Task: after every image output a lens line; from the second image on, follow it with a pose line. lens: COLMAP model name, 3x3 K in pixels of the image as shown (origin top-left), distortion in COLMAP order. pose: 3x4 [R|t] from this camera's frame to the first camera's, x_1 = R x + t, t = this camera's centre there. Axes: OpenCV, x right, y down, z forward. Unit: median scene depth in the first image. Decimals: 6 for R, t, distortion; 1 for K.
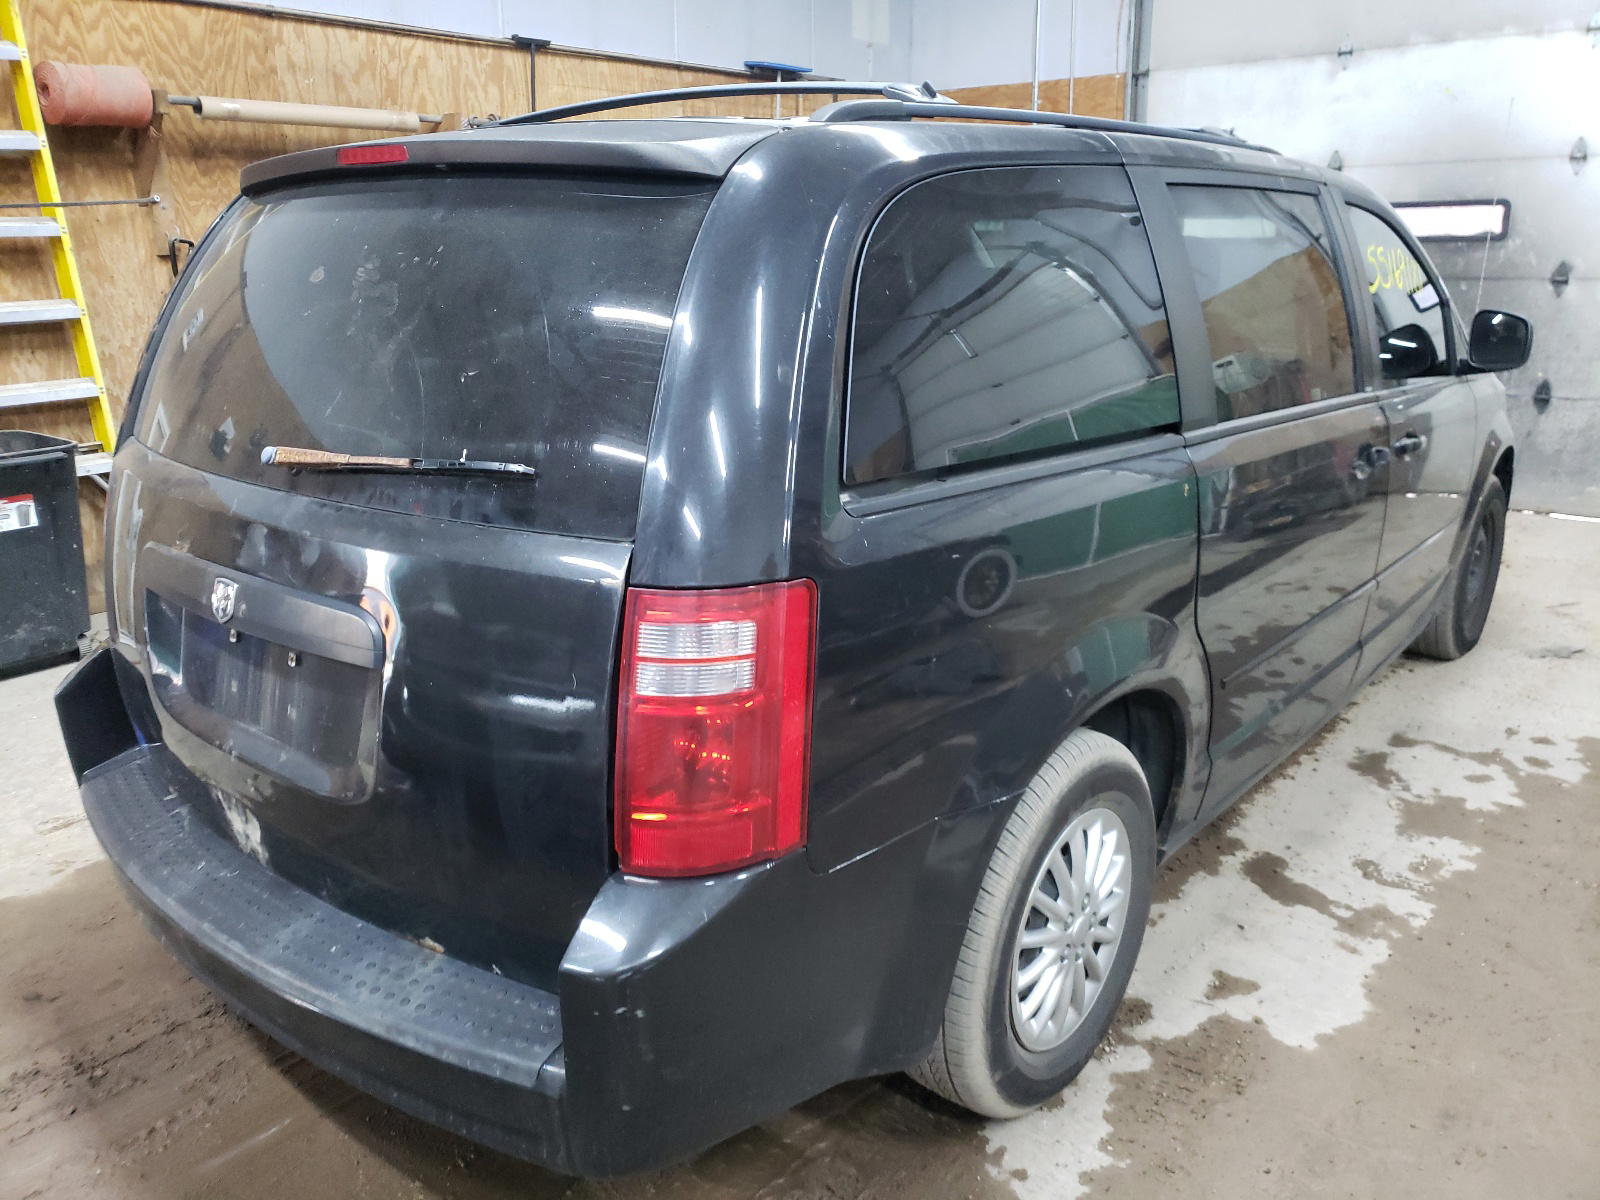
lens RADIAL K [[1207.1, 0, 827.7], [0, 1207.1, 595.4], [0, 0, 1]] dist [0.002409, 0.000960]
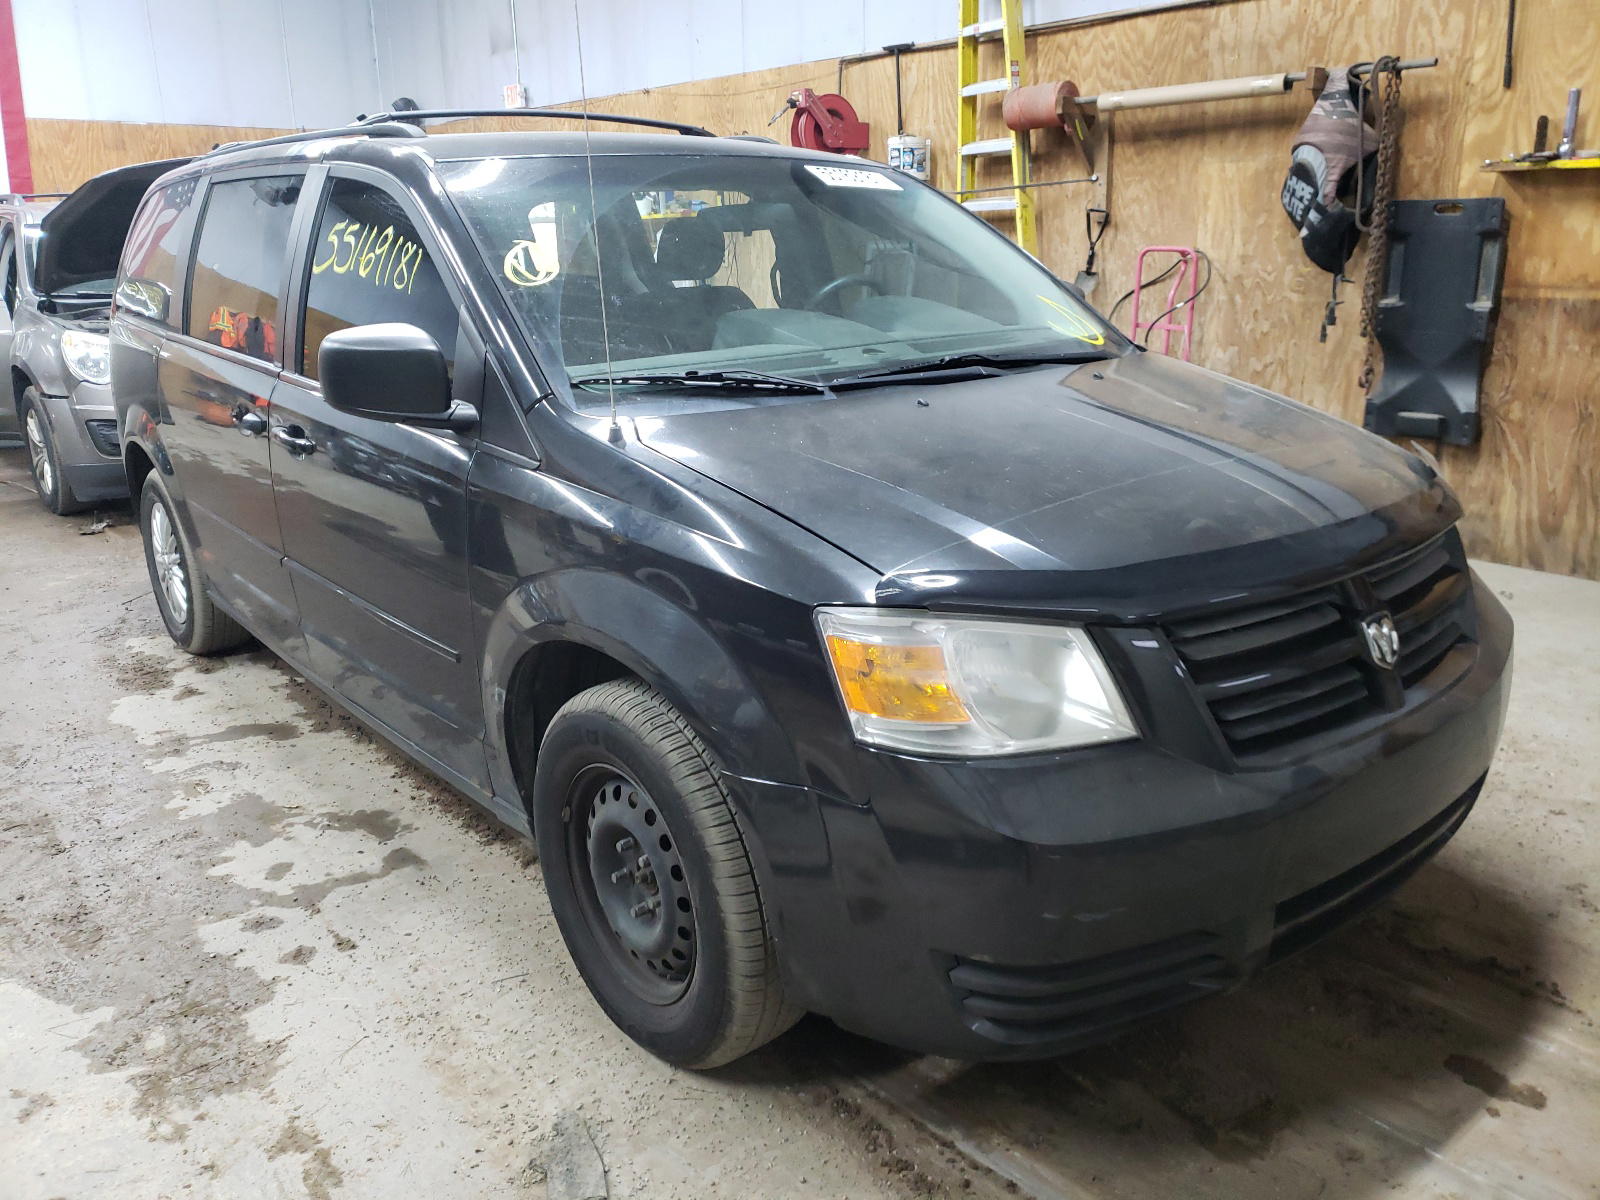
lens RADIAL K [[1207.1, 0, 827.7], [0, 1207.1, 595.4], [0, 0, 1]] dist [0.002409, 0.000960]
pose [[-0.171561, 0.303248, -0.937341, 0.816317], [-0.257824, 0.904467, 0.339802, -0.279510], [0.950838, 0.299966, -0.076987, 0.928579]]
